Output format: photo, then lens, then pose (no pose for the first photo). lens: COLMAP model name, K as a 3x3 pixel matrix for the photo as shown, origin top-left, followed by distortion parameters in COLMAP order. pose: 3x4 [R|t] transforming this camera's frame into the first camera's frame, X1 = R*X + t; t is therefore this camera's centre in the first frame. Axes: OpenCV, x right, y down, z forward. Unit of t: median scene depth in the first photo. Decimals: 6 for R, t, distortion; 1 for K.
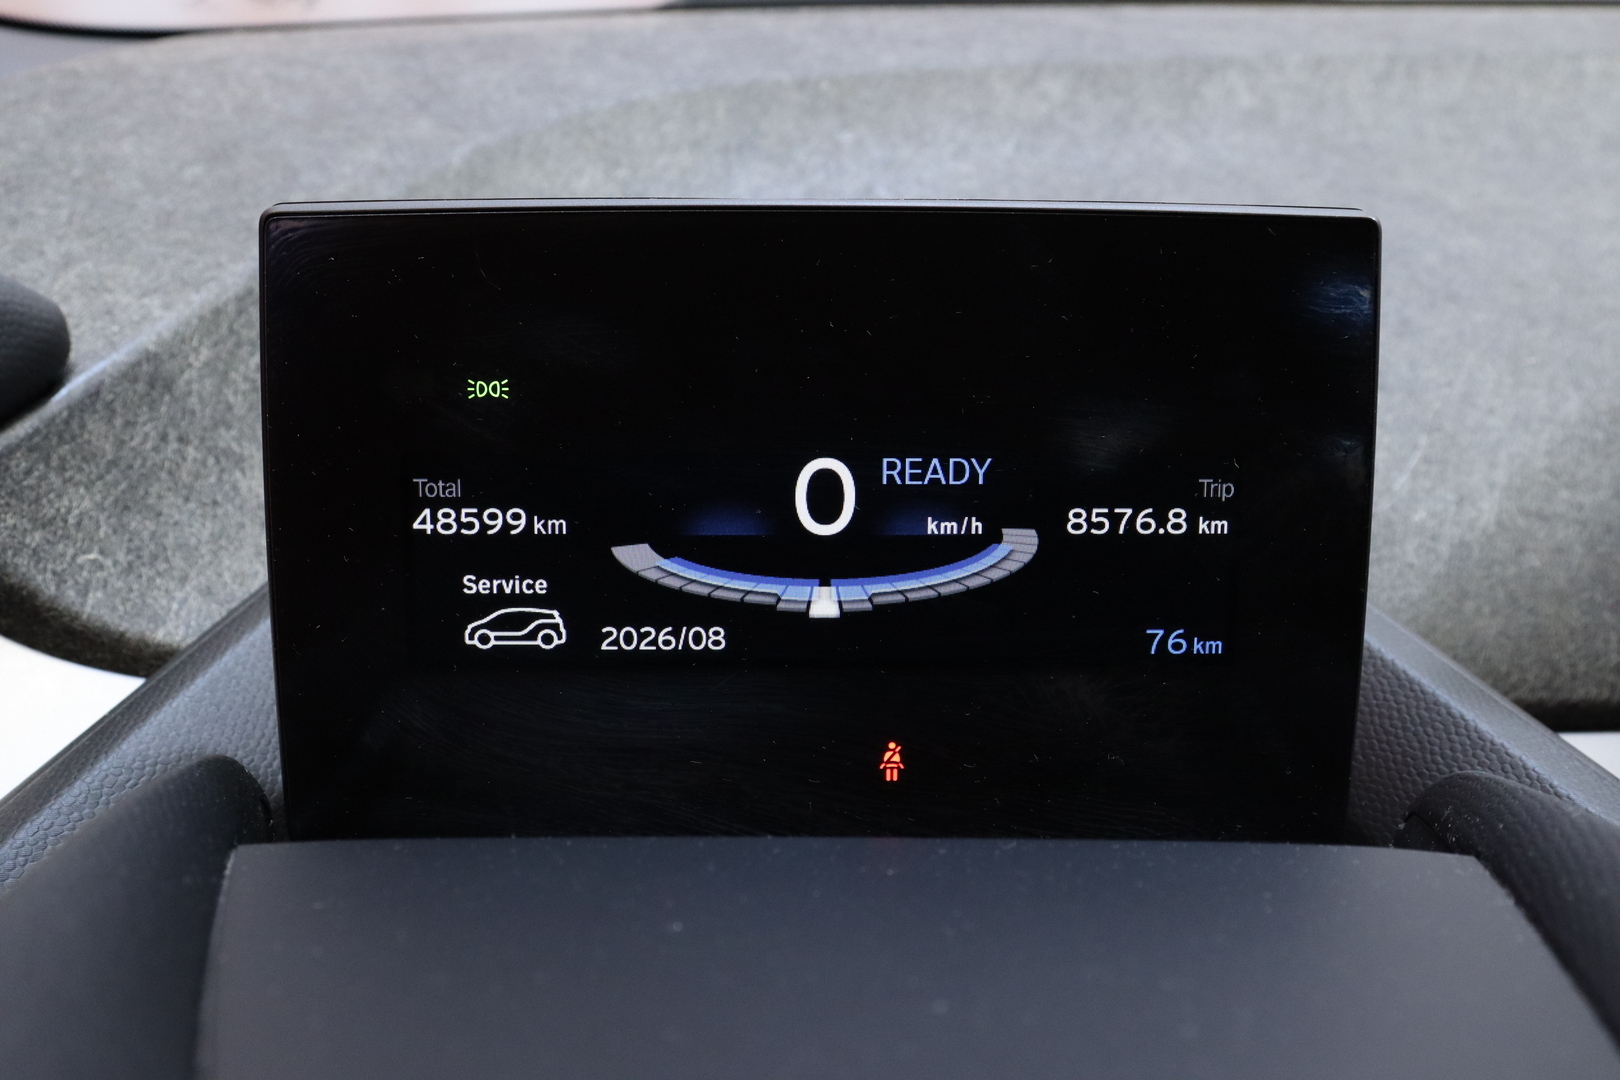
lens RADIAL K [[1737.8, 0, 810.0], [0, 1737.8, 540.0], [0, 0, 1]] dist [-0.039293, 0.001403]
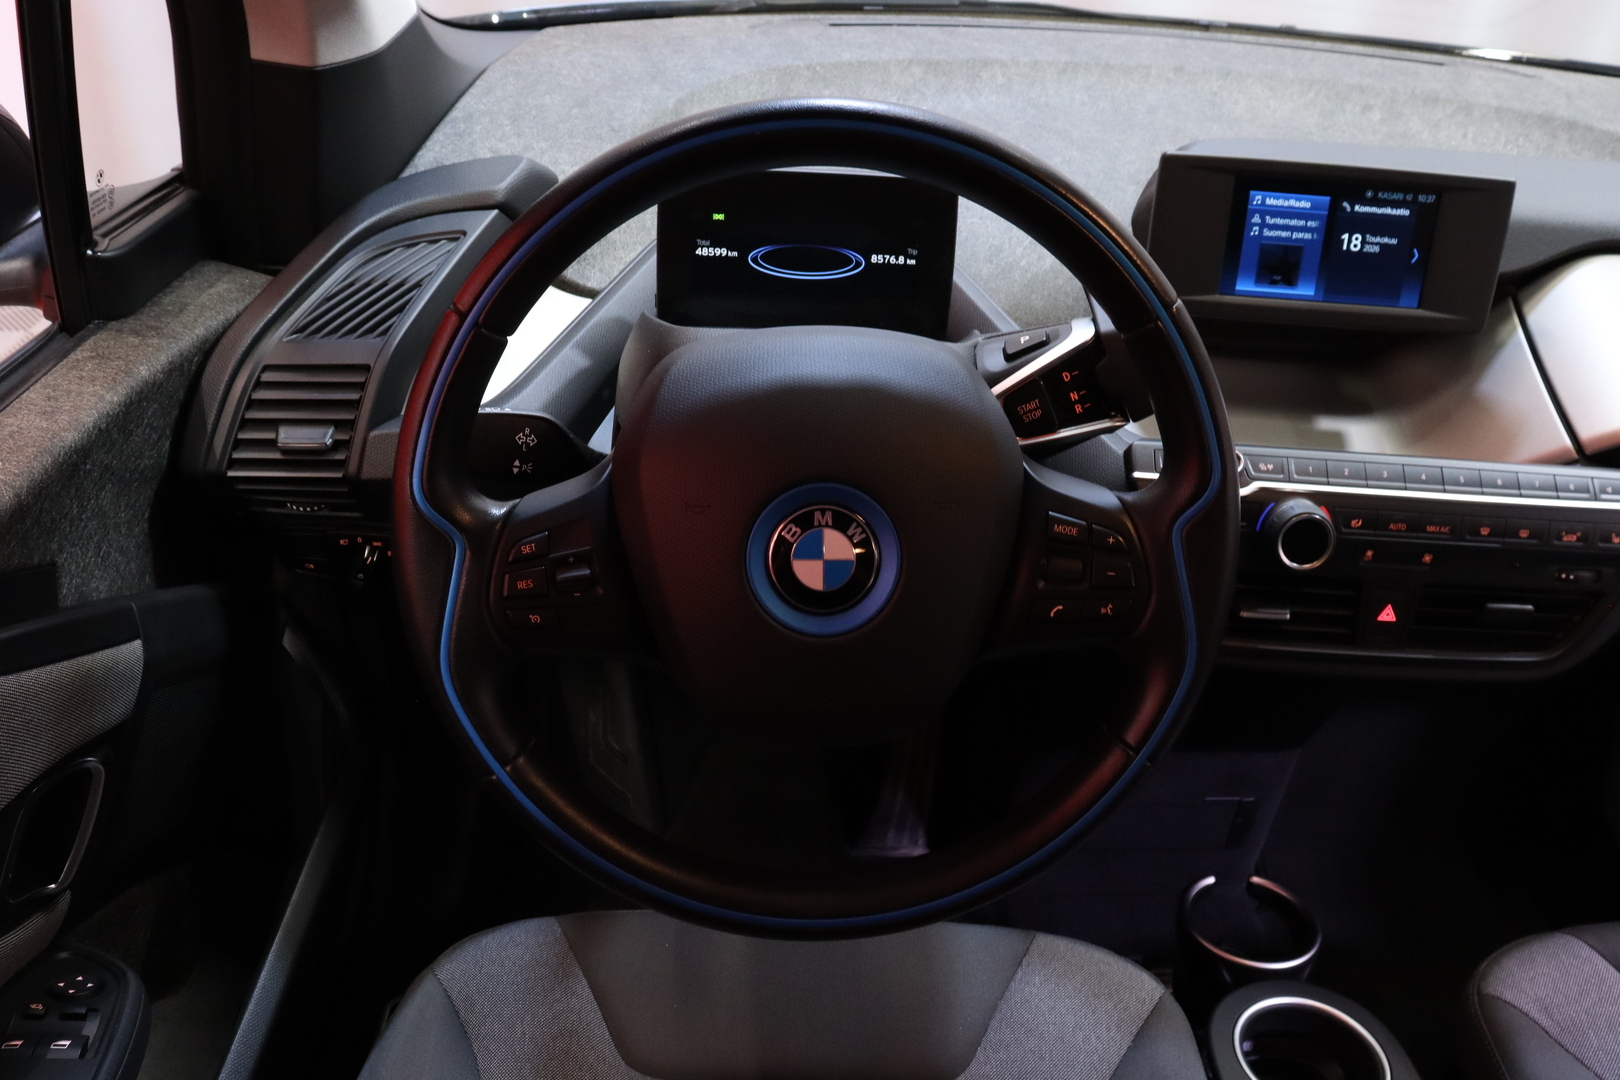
lens RADIAL K [[1305.2, 0, 810.0], [0, 1305.2, 540.0], [0, 0, 1]] dist [-0.169777, 0.136163]
pose [[0.999065, 0.041910, 0.010662, 0.006105], [-0.043211, 0.977138, 0.208167, 0.003255], [-0.001694, -0.208433, 0.978035, -0.888989]]
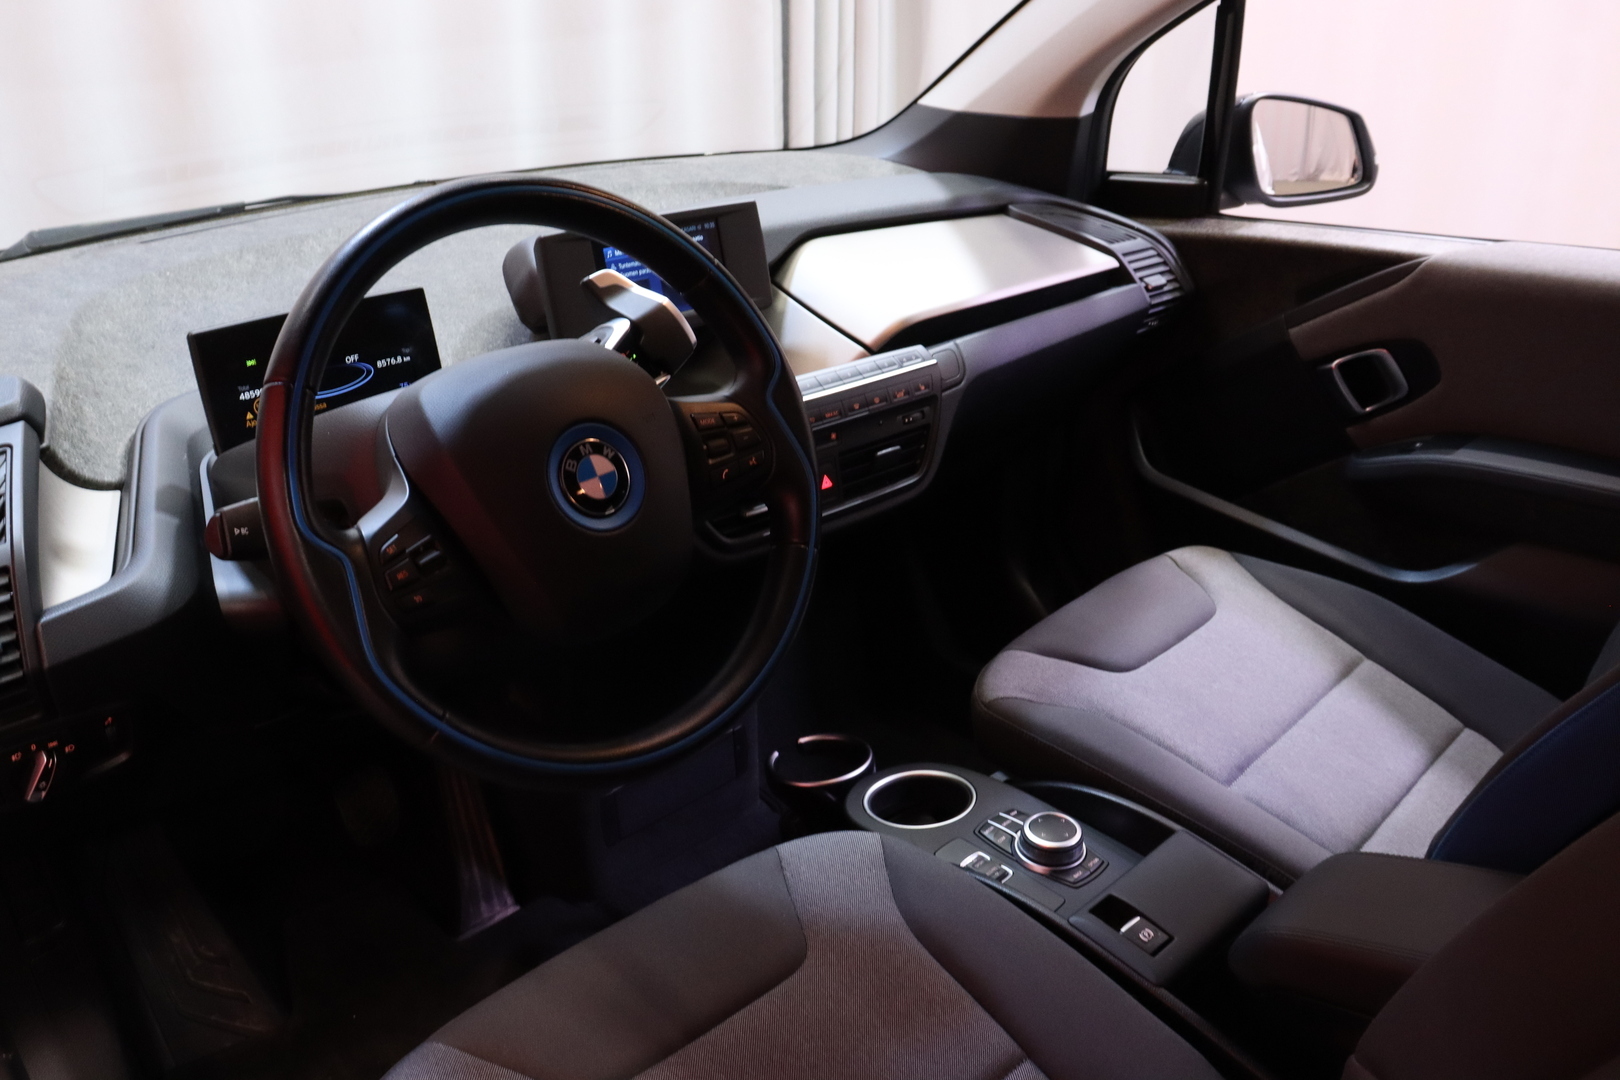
lens RADIAL K [[1305.2, 0, 810.0], [0, 1305.2, 540.0], [0, 0, 1]] dist [-0.169777, 0.136163]
pose [[0.741494, -0.291239, 0.604456, -0.566977], [0.270350, 0.954200, 0.128111, 0.147673], [-0.614083, 0.068421, 0.786270, -1.112046]]
